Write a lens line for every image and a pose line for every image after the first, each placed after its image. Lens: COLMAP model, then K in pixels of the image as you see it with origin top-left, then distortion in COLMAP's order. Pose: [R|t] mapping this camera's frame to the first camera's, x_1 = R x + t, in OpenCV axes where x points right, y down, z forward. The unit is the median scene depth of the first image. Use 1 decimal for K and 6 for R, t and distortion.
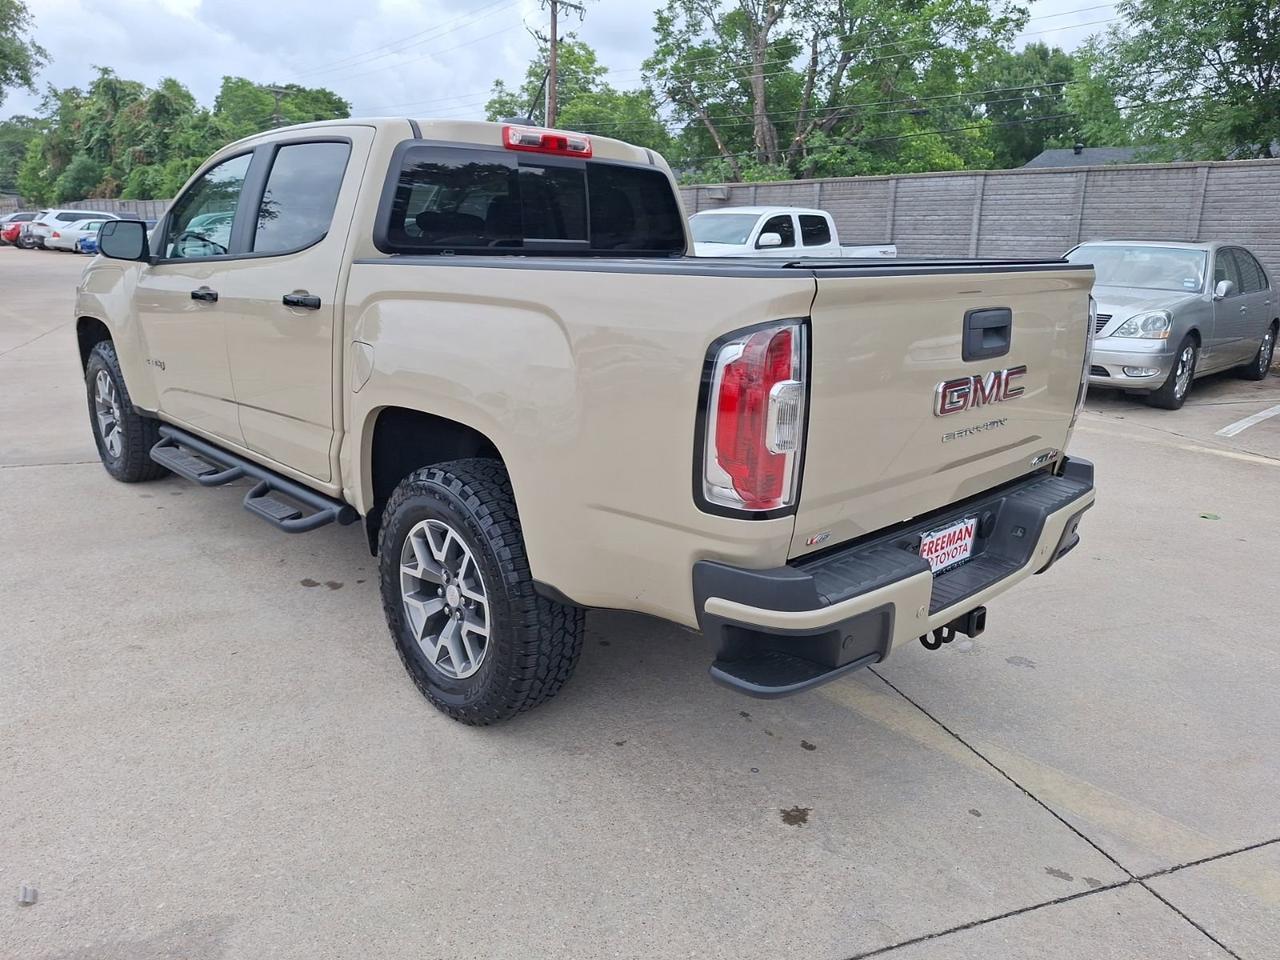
lens RADIAL K [[893.1, 0, 640.0], [0, 893.1, 480.0], [0, 0, 1]] dist [0.079773, -0.089924]
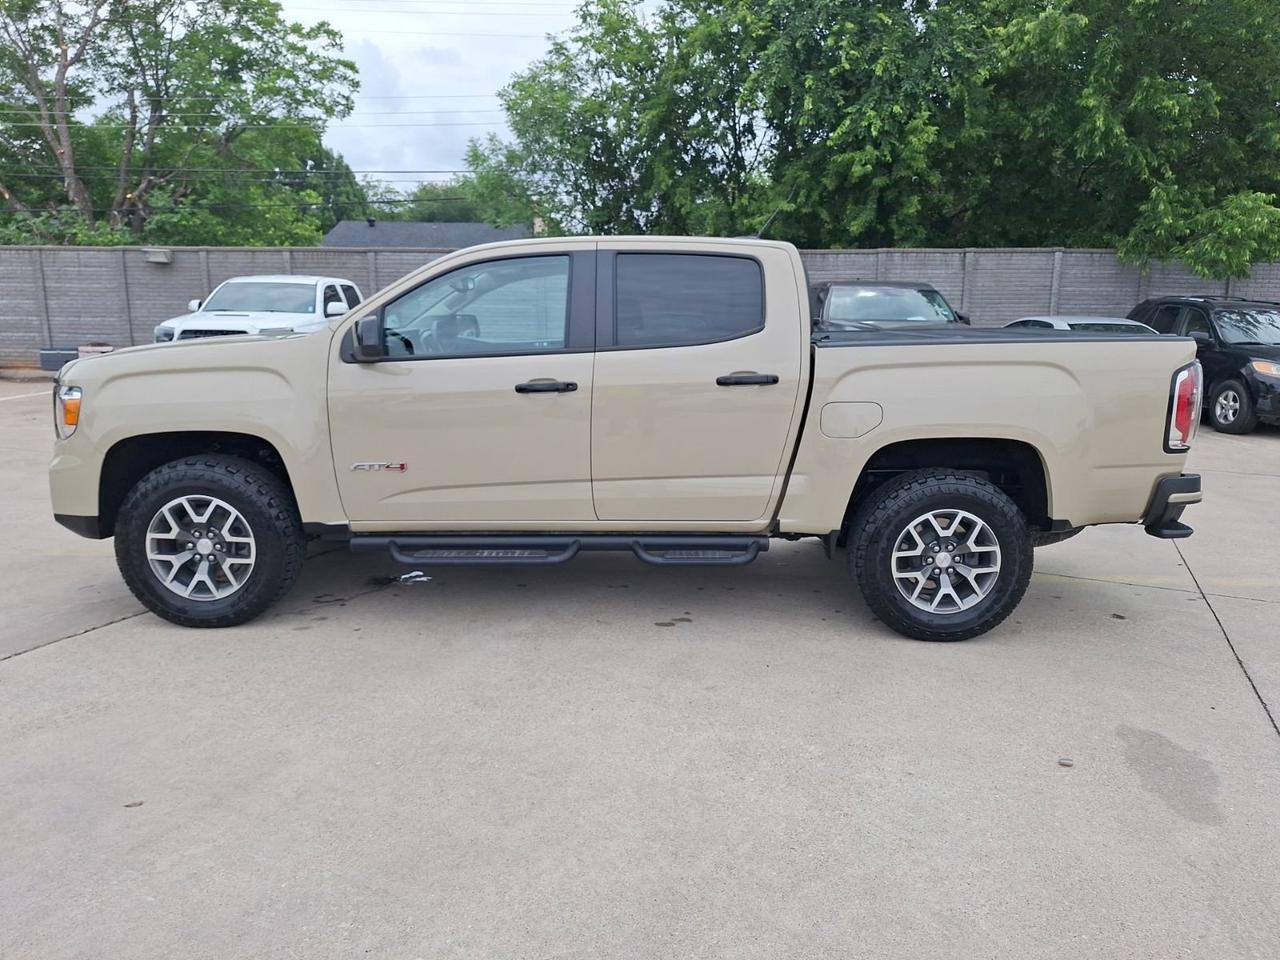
lens RADIAL K [[924.5, 0, 608.5], [0, 924.5, 473.8], [0, 0, 1]] dist [0.011319, -0.001089]
pose [[0.693168, -0.145106, 0.706019, -0.933652], [0.194803, 0.980788, 0.010322, -0.077016], [-0.693952, 0.130380, 0.708118, 0.150298]]
